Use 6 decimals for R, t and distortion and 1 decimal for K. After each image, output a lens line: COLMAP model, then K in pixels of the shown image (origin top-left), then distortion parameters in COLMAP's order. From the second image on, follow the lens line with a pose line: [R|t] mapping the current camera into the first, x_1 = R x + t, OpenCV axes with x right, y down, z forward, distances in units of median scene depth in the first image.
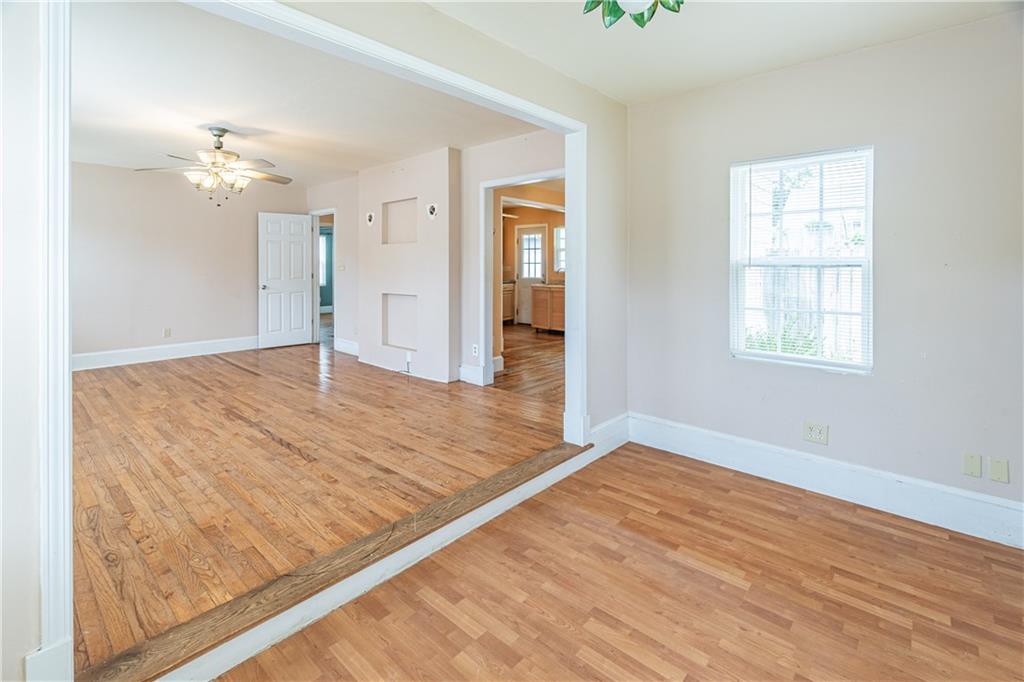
lens RADIAL K [[466.2, 0, 515.6], [0, 466.2, 269.8], [0, 0, 1]] dist [-0.002741, -0.000281]
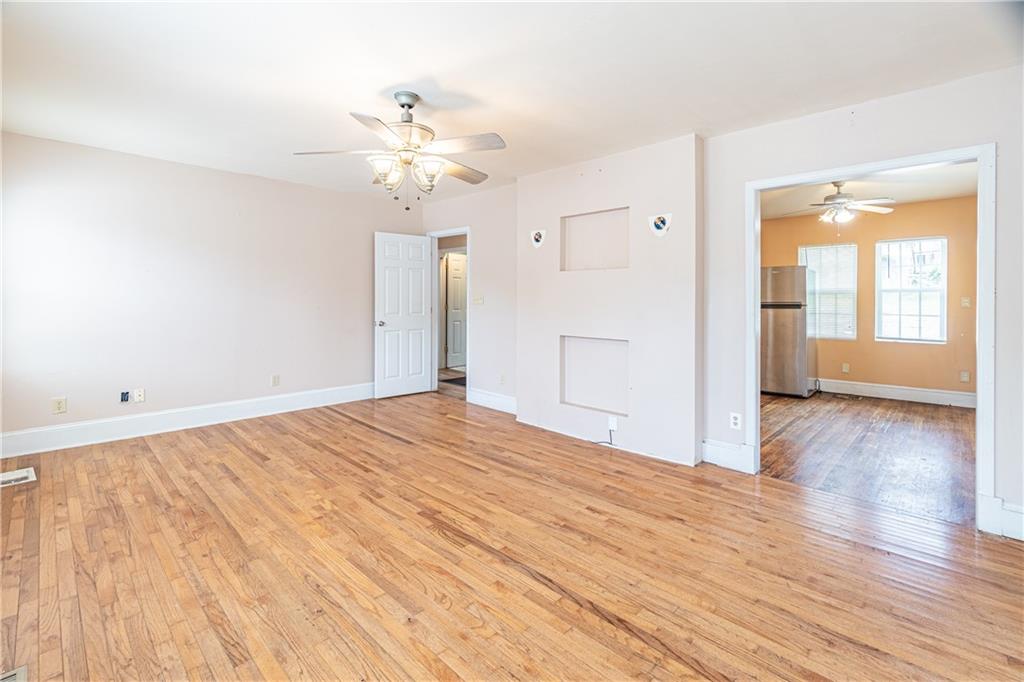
lens RADIAL K [[466.2, 0, 523.0], [0, 466.2, 303.7], [0, 0, 1]] dist [-0.002741, -0.000281]
pose [[0.999020, 0.010197, -0.043070, -0.339745], [-0.010082, 0.999945, 0.002885, -0.003155], [0.043097, -0.002448, 0.999068, 0.255831]]
